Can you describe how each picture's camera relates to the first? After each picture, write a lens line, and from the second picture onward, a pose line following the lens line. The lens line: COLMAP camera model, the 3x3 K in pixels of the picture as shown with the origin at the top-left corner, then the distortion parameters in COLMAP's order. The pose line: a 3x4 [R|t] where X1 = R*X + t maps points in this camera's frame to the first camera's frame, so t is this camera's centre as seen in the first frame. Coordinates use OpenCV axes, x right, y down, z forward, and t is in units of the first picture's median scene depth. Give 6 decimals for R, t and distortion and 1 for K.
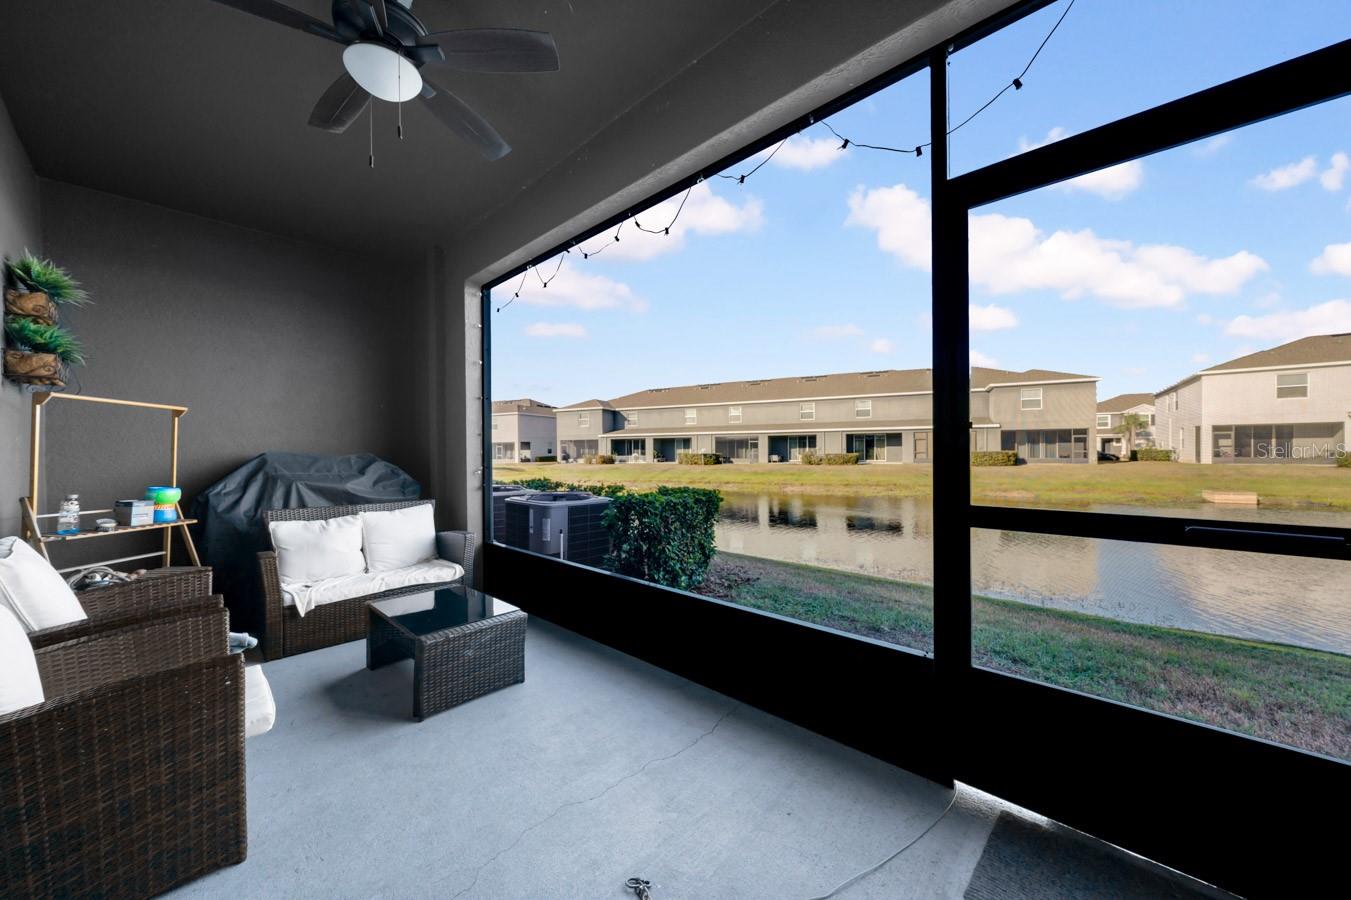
lens RADIAL K [[478.9, 0, 677.8], [0, 478.9, 446.4], [0, 0, 1]] dist [-0.002334, -0.000199]
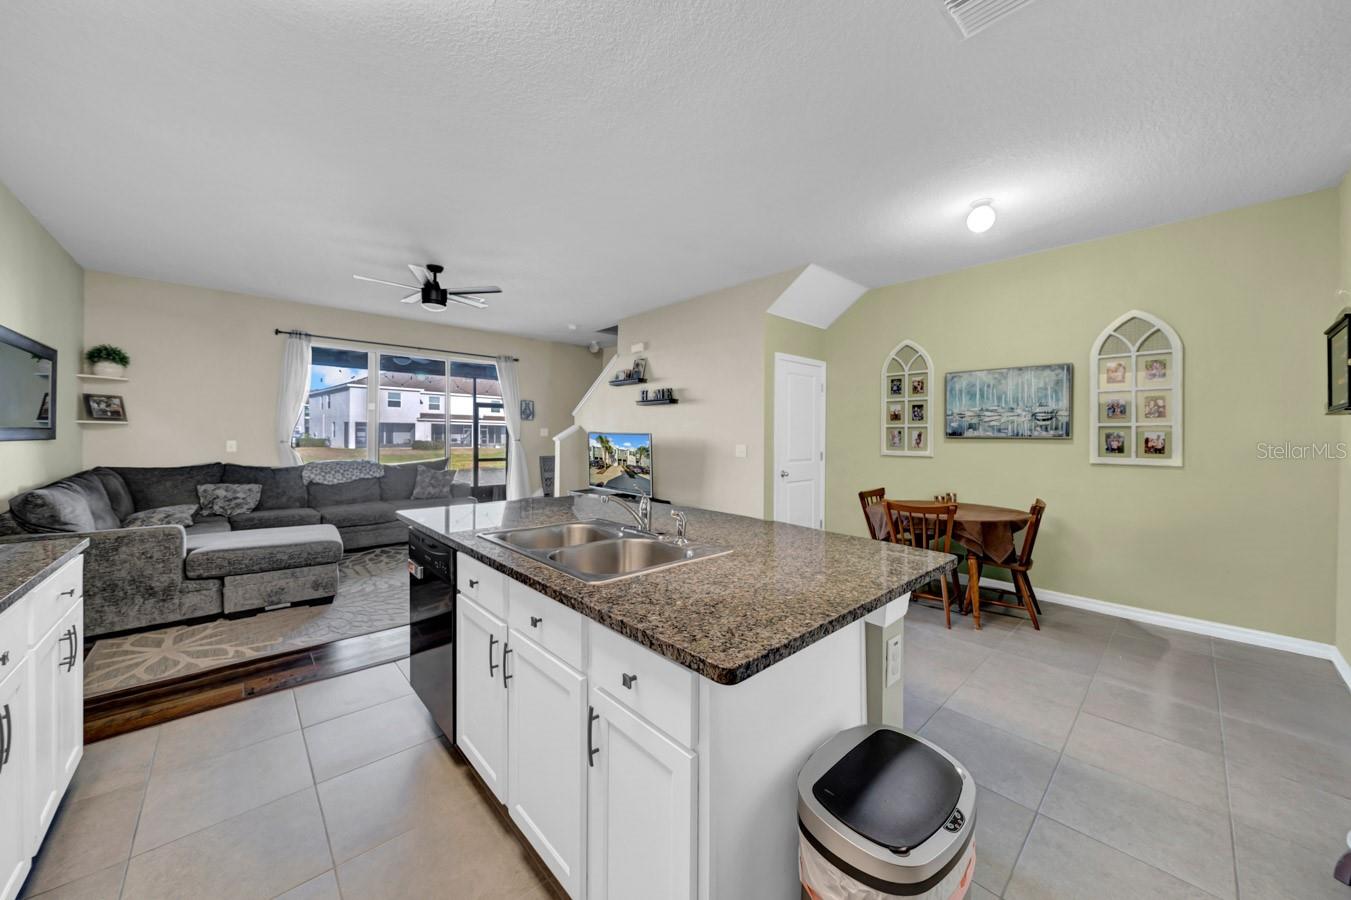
lens RADIAL K [[480.3, 0, 680.1], [0, 480.3, 436.9], [0, 0, 1]] dist [-0.003234, -0.000273]
pose [[0.069535, 0.006185, 0.997560, -0.239034], [-0.015493, 0.999867, -0.005120, -0.005968], [-0.997459, -0.015099, 0.069621, -0.080129]]
